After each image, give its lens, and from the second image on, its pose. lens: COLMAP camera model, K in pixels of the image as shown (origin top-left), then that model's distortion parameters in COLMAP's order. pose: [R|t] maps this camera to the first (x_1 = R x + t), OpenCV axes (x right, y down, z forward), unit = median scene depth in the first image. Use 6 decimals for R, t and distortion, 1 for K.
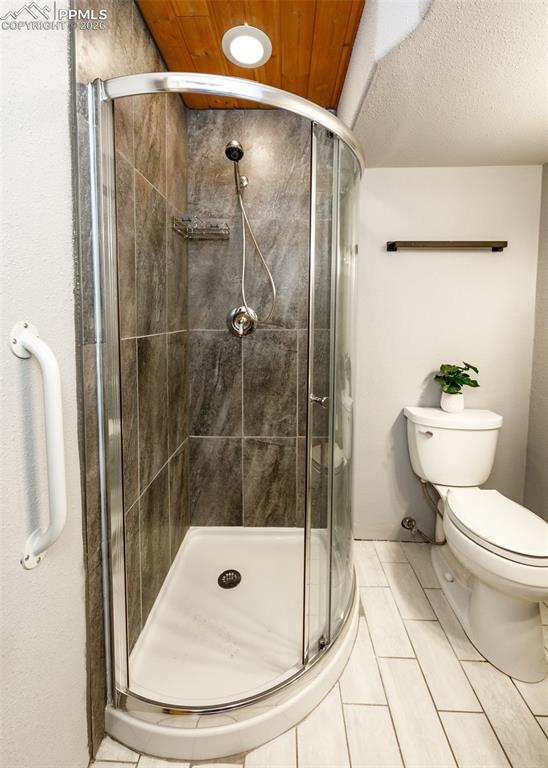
lens RADIAL K [[336.2, 0, 272.7], [0, 336.2, 333.6], [0, 0, 1]] dist [0.002083, 0.000240]
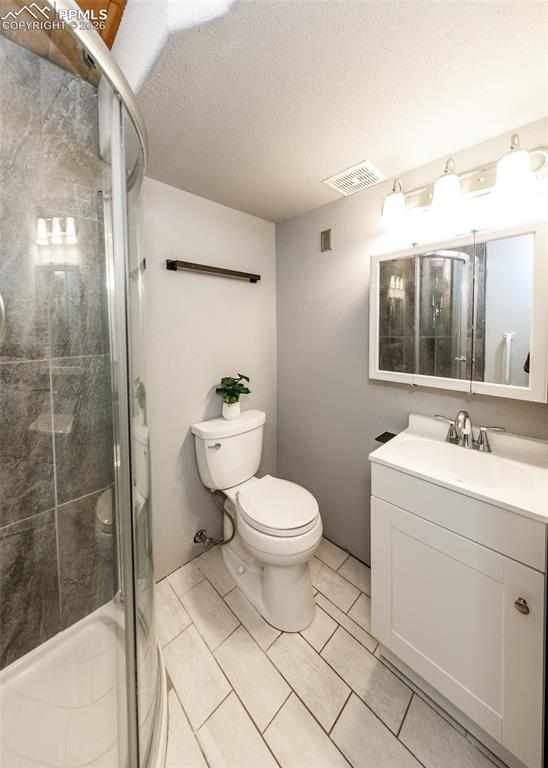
lens RADIAL K [[264.2, 0, 274.1], [0, 264.2, 337.8], [0, 0, 1]] dist [0.004610, -0.000269]
pose [[0.687560, -0.038243, 0.725120, -0.006508], [0.058238, 0.998299, -0.002570, -0.029434], [-0.723788, 0.043997, 0.688618, 0.265881]]
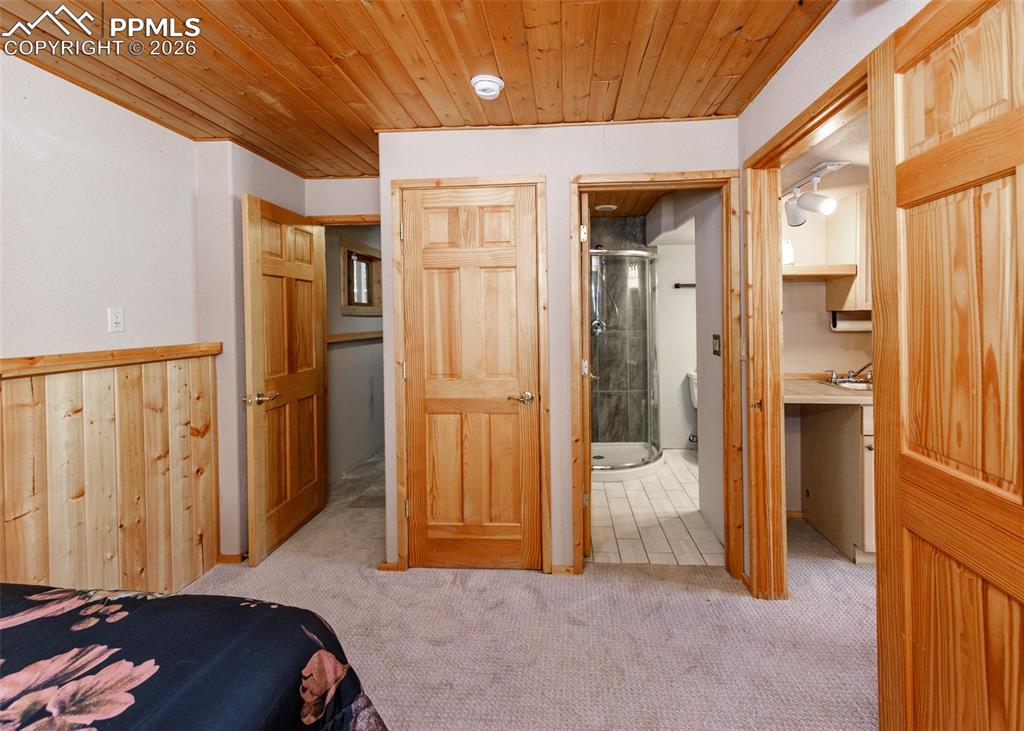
lens RADIAL K [[448.3, 0, 513.5], [0, 448.3, 317.7], [0, 0, 1]] dist [0.002083, 0.000240]
pose [[0.999270, -0.018457, -0.033451, -0.485840], [0.016351, 0.997931, -0.062182, 0.058673], [0.034529, 0.061590, 0.997504, -1.537632]]
